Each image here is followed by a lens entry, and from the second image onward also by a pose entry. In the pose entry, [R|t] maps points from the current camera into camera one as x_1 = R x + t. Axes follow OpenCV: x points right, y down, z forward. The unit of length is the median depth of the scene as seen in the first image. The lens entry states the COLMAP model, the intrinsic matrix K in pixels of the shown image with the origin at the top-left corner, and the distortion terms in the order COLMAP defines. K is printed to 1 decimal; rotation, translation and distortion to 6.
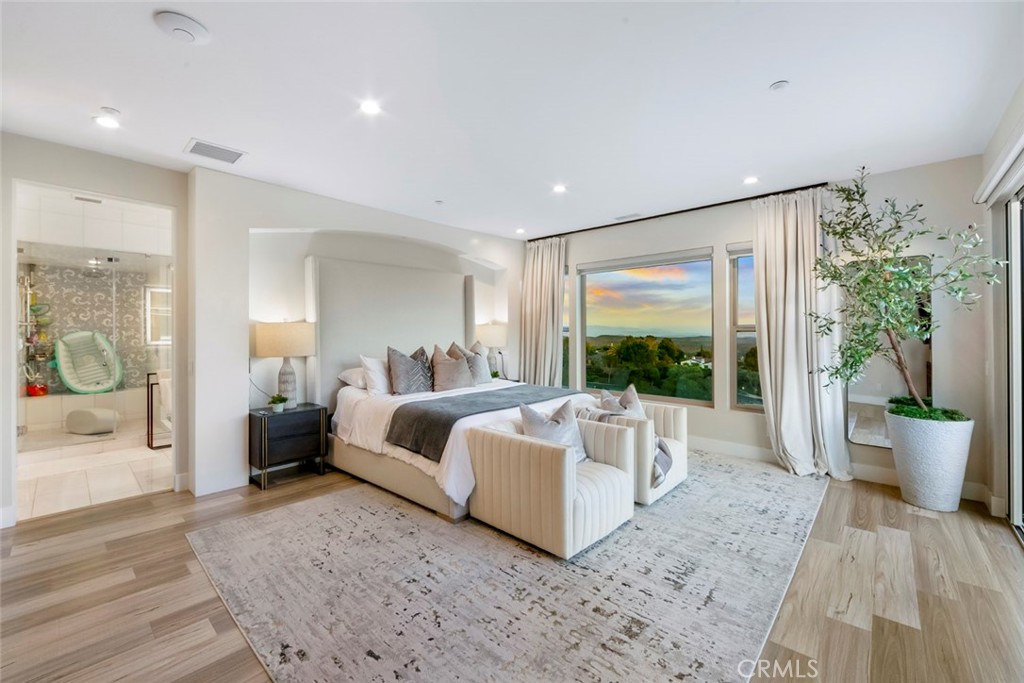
lens RADIAL K [[415.6, 0, 512.1], [0, 415.6, 325.4], [0, 0, 1]] dist [0.000106, -0.000072]
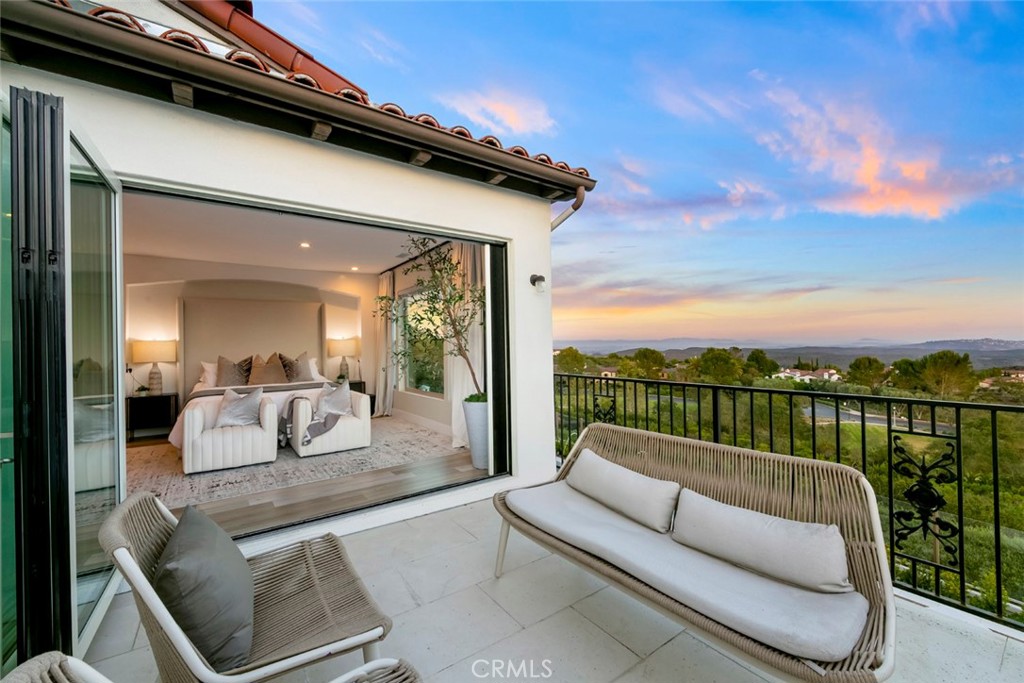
lens RADIAL K [[406.3, 0, 512.0], [0, 406.3, 341.5], [0, 0, 1]] dist [-0.000263, -0.000302]
pose [[0.976211, -0.020679, -0.215837, 0.204420], [0.021218, 0.999775, 0.000180, 0.004272], [0.215784, -0.004755, 0.976429, -0.040502]]
